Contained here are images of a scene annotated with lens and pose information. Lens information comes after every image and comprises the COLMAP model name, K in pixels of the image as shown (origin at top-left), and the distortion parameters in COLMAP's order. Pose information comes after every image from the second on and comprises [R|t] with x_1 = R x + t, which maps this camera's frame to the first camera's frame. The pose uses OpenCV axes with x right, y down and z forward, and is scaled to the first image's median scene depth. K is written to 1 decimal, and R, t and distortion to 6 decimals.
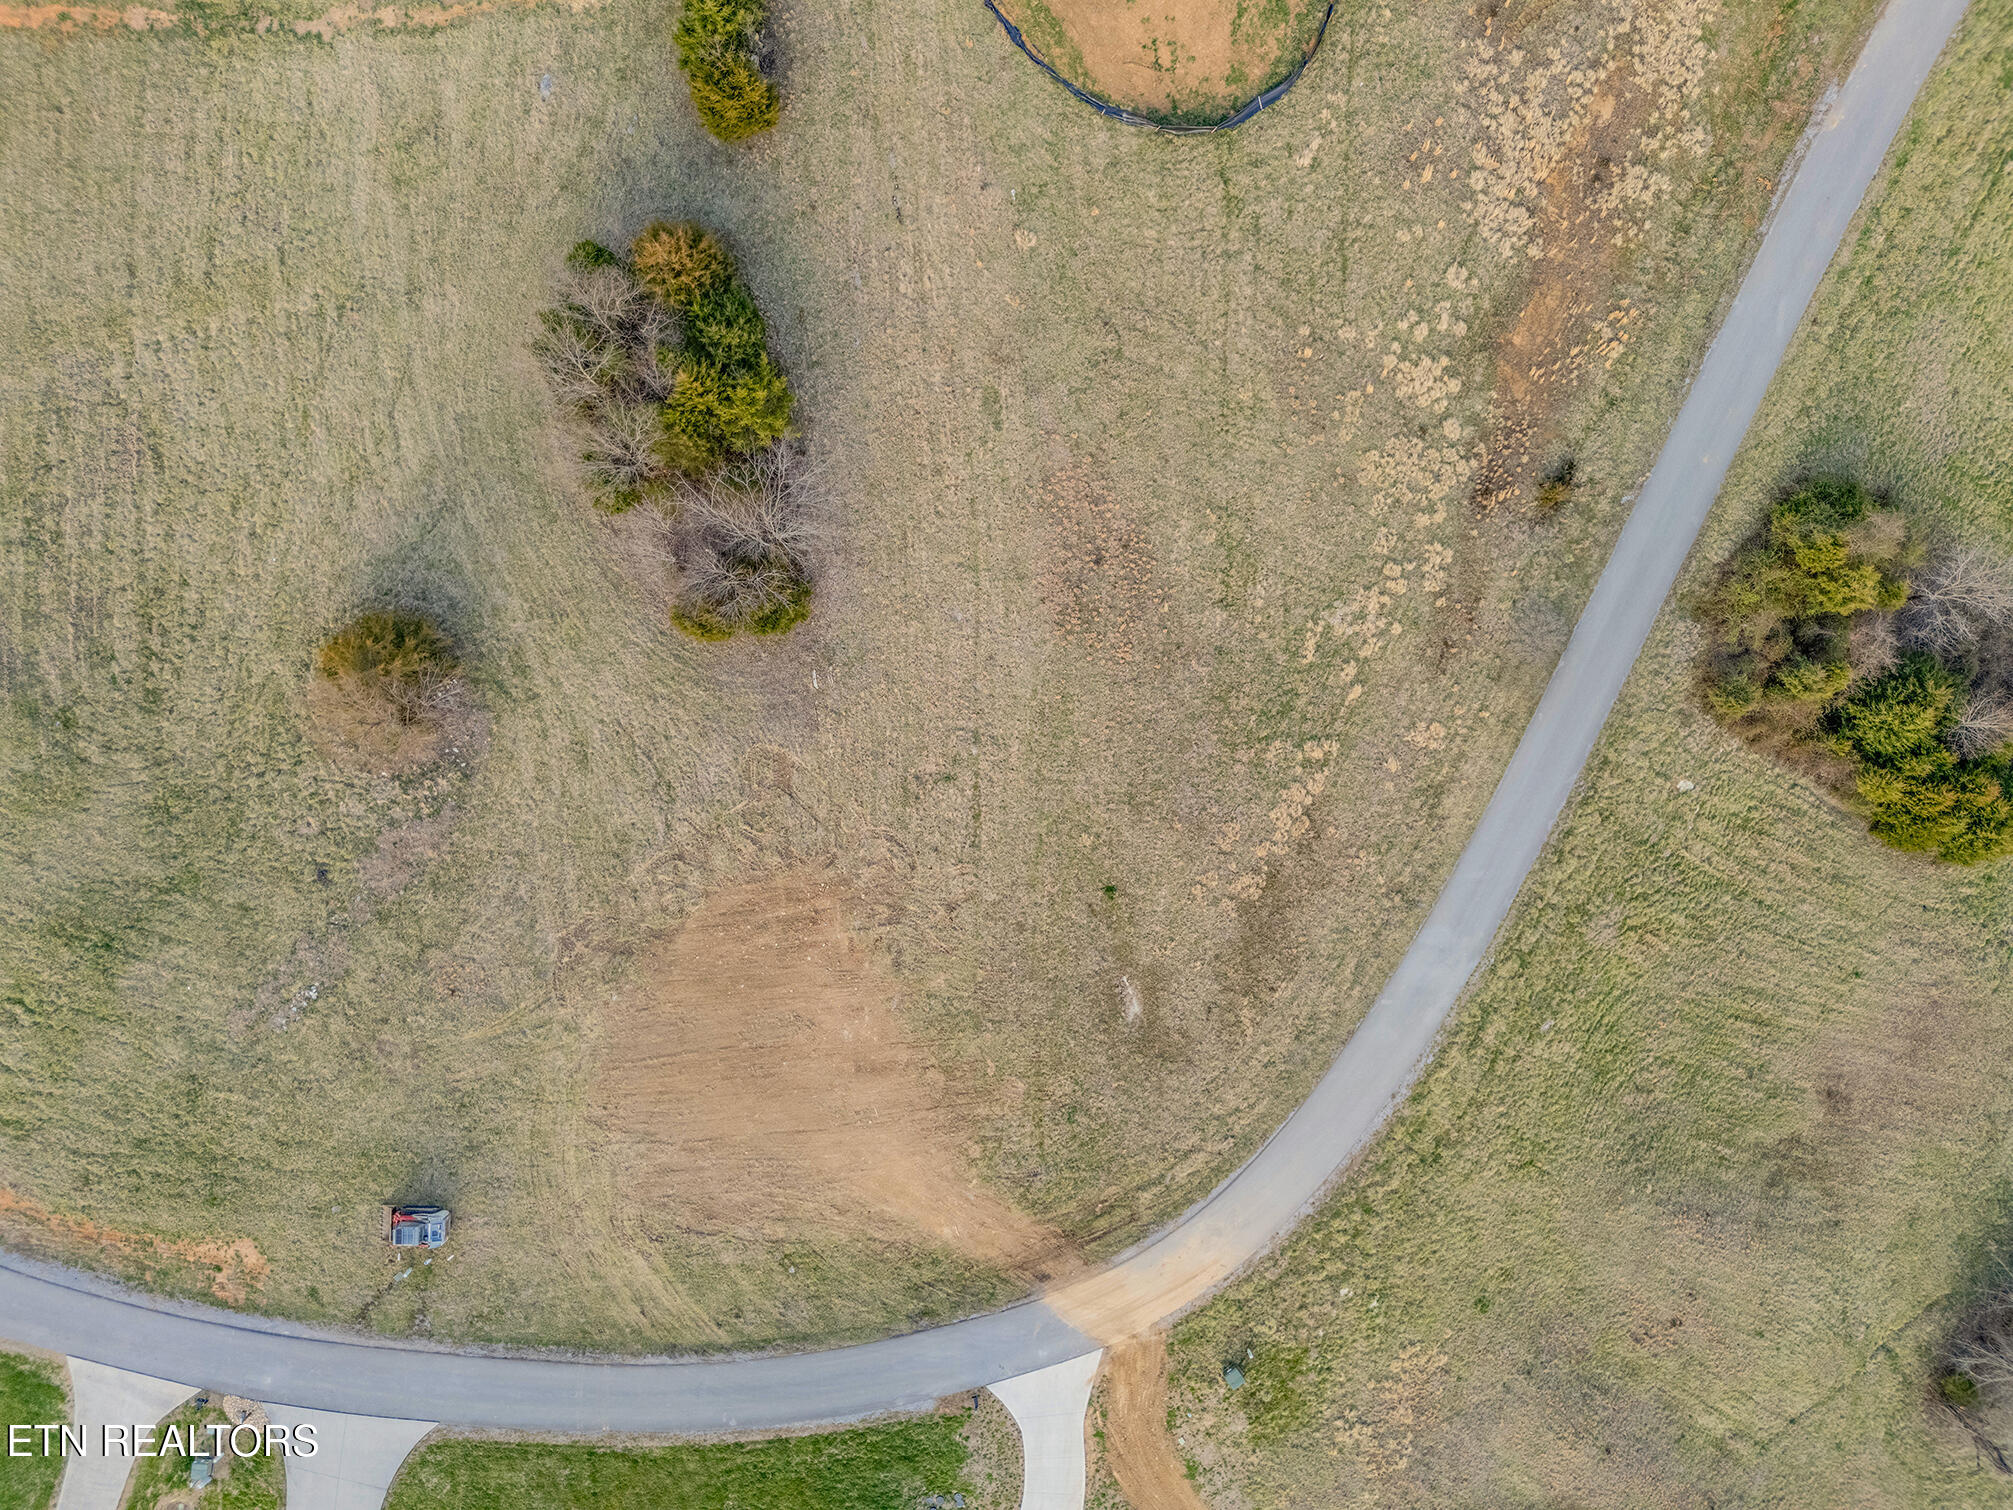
lens RADIAL K [[1477.3, 0, 1005.9], [0, 1477.3, 770.2], [0, 0, 1]] dist [0.051887, -0.050456]
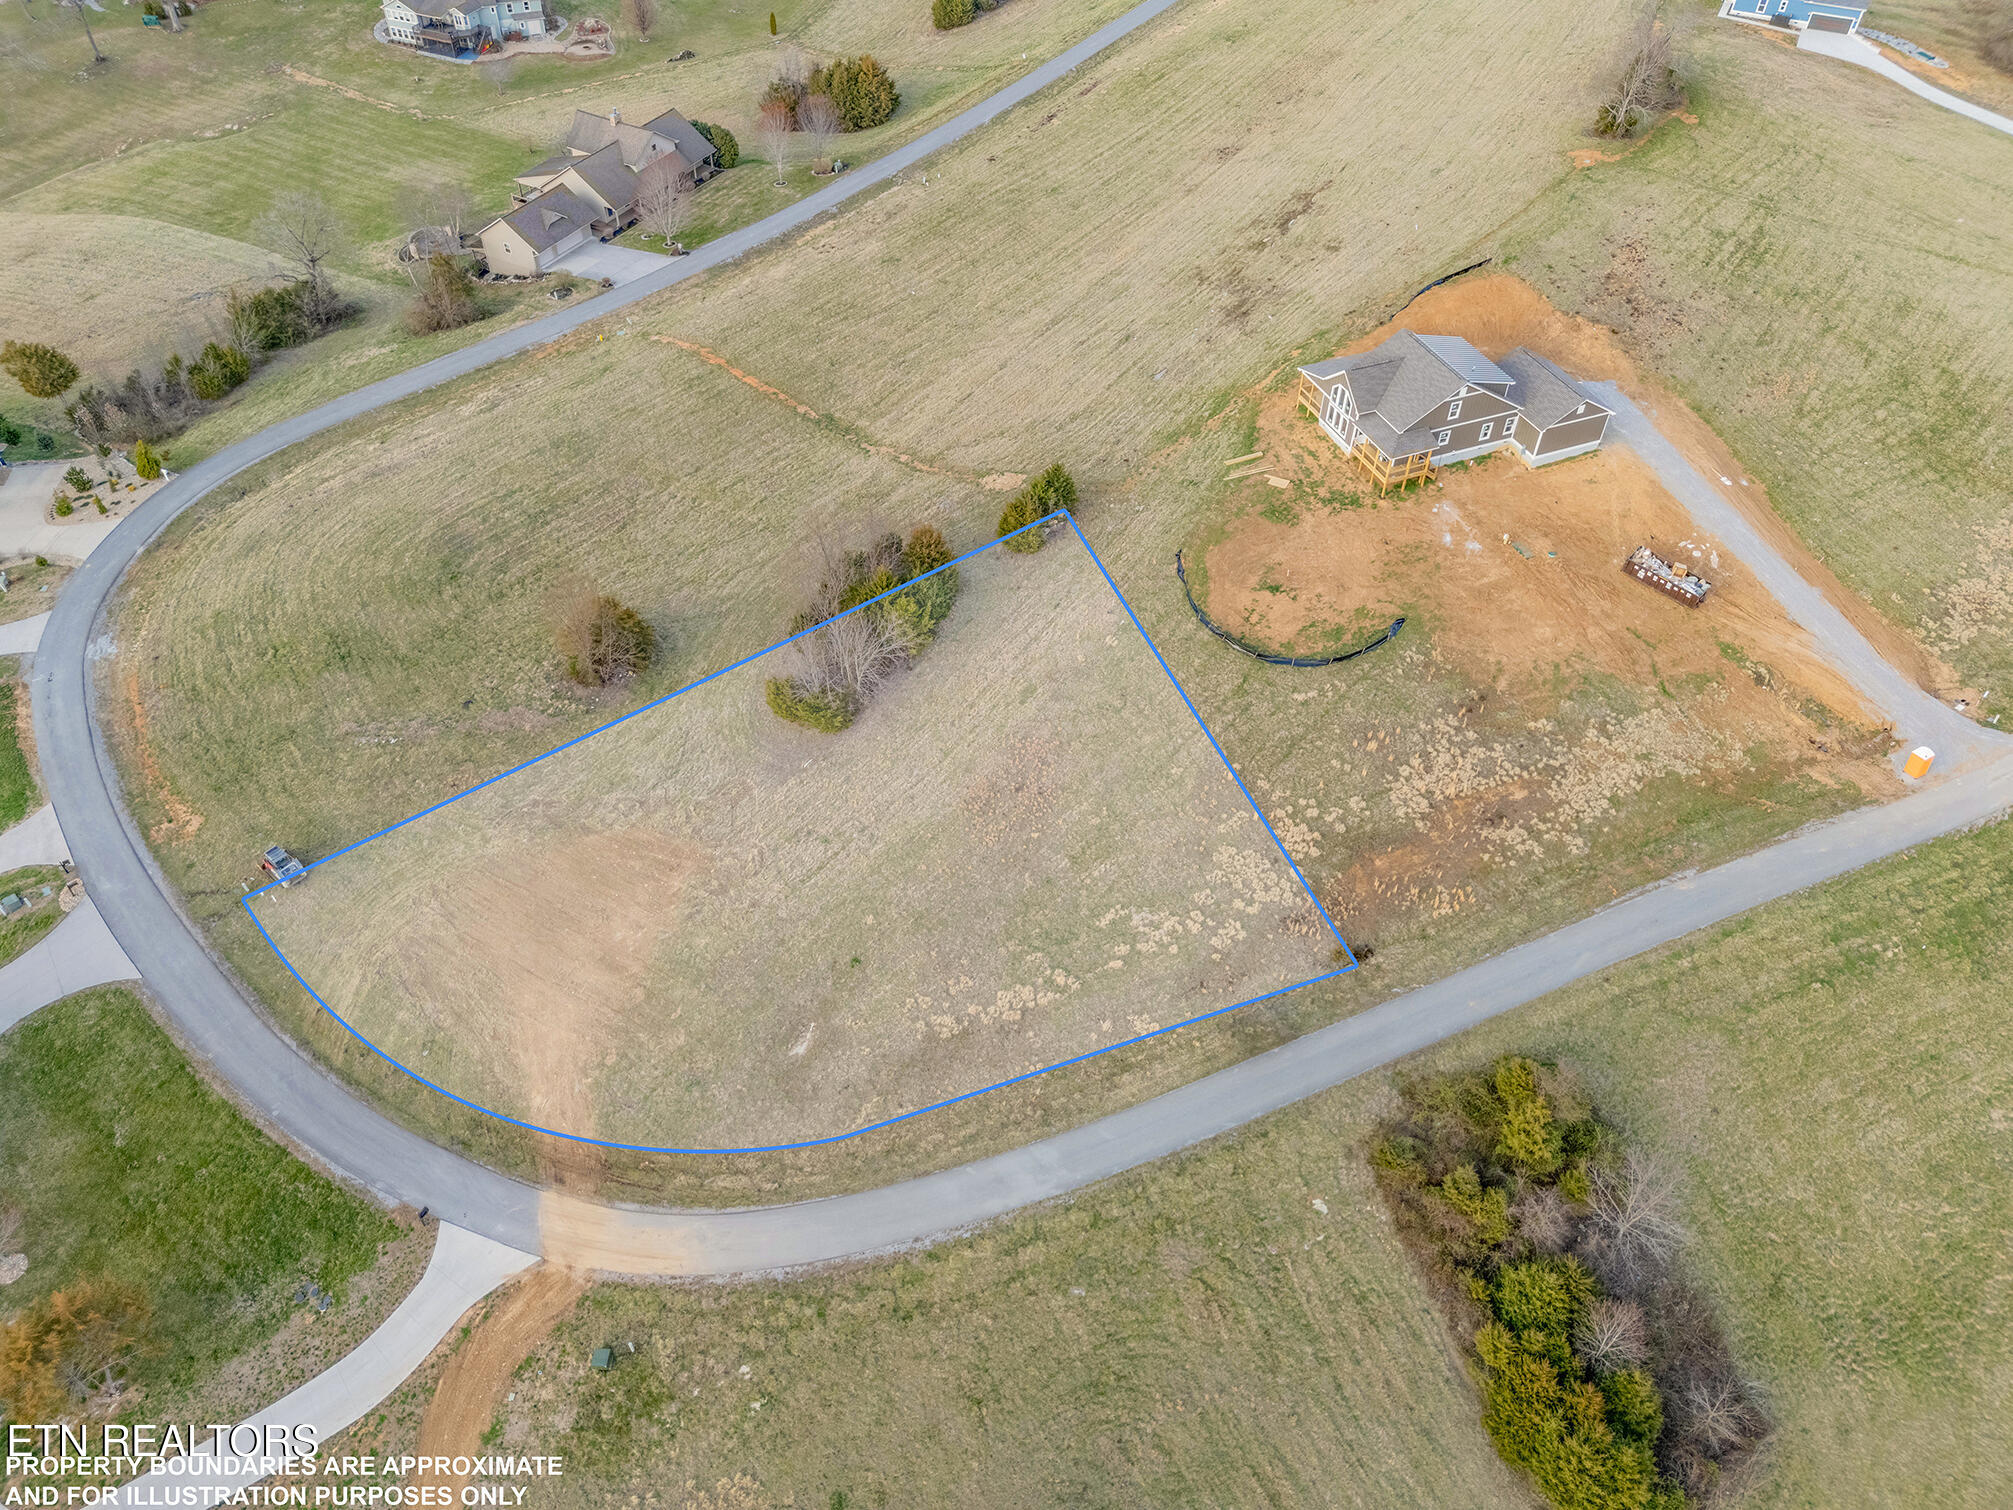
lens RADIAL K [[1477.3, 0, 1008.1], [0, 1477.3, 740.6], [0, 0, 1]] dist [0.051887, -0.050456]
pose [[0.771187, 0.440788, -0.459321, 0.629499], [-0.636604, 0.531205, -0.559069, 0.570372], [-0.002437, 0.723552, 0.690265, 0.034297]]
